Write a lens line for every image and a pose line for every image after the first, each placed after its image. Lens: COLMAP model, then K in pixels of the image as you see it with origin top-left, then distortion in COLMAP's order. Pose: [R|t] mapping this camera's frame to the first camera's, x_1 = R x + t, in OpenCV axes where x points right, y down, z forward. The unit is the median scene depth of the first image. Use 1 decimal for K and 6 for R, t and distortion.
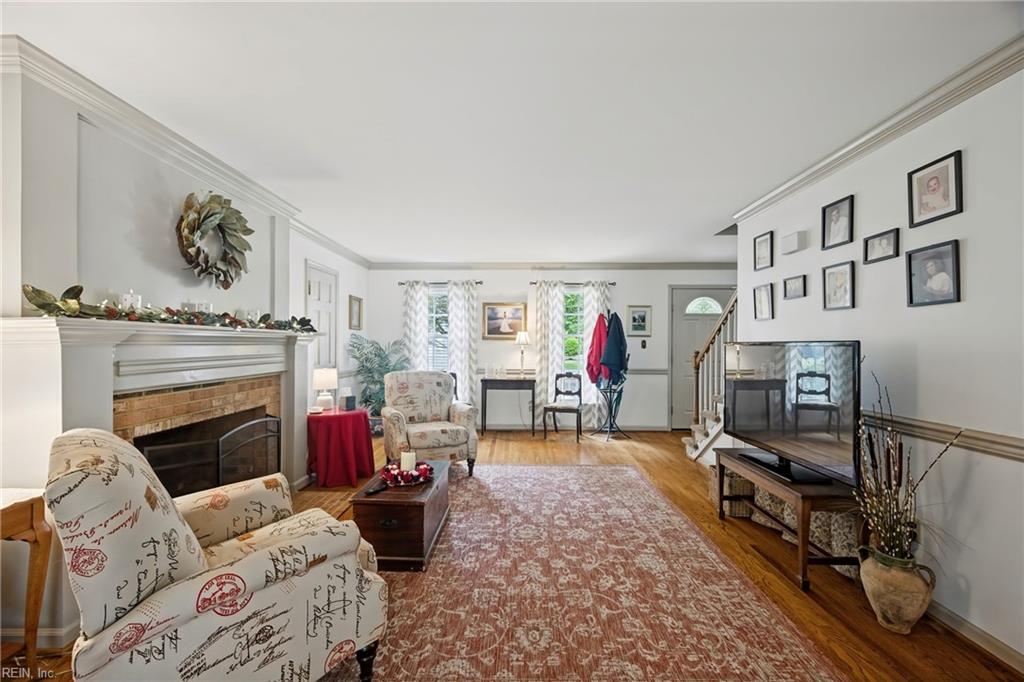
lens RADIAL K [[395.8, 0, 511.5], [0, 395.8, 343.5], [0, 0, 1]] dist [0.007050, -0.002362]
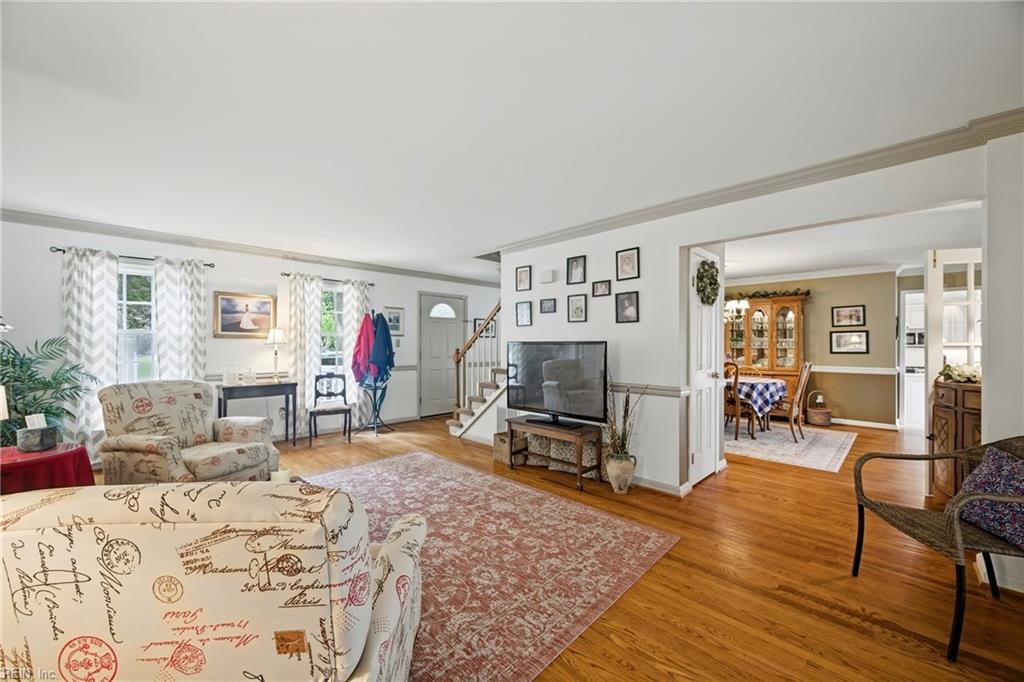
lens RADIAL K [[395.8, 0, 511.5], [0, 395.8, 343.5], [0, 0, 1]] dist [0.007050, -0.002362]
pose [[0.691431, -0.003252, 0.722435, -0.469732], [0.000568, 0.999992, 0.003958, -0.002274], [-0.722442, -0.002326, 0.691427, 0.044823]]
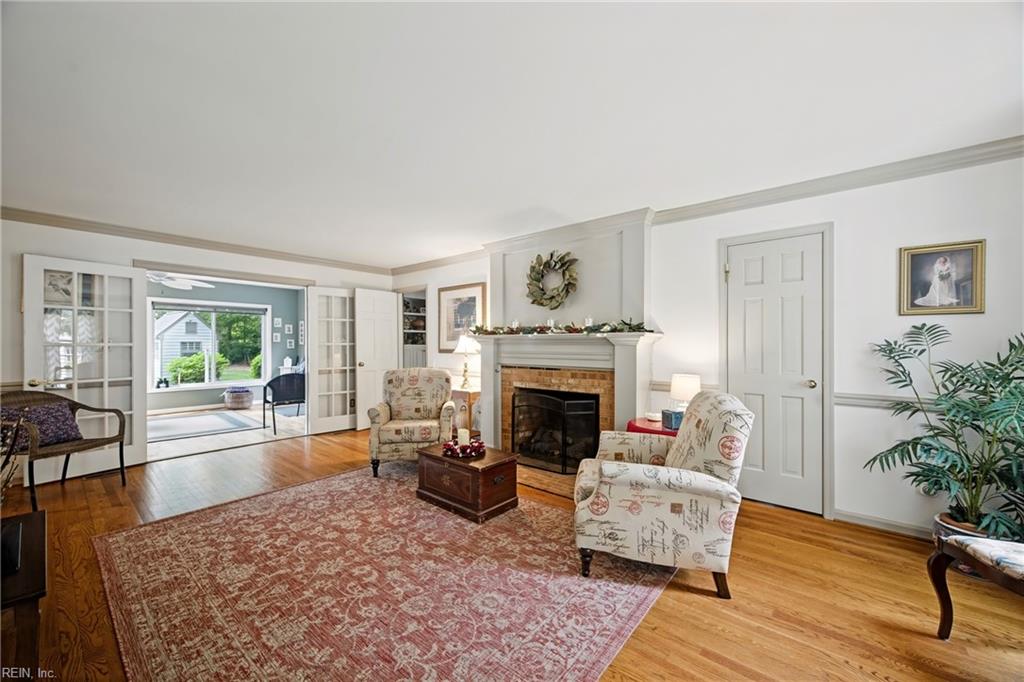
lens RADIAL K [[395.8, 0, 511.5], [0, 395.8, 343.5], [0, 0, 1]] dist [0.007050, -0.002362]
pose [[-0.636702, -0.003620, -0.771102, 0.530085], [-0.001815, 0.999993, -0.003197, 0.003865], [0.771108, -0.000636, -0.636704, 1.679115]]
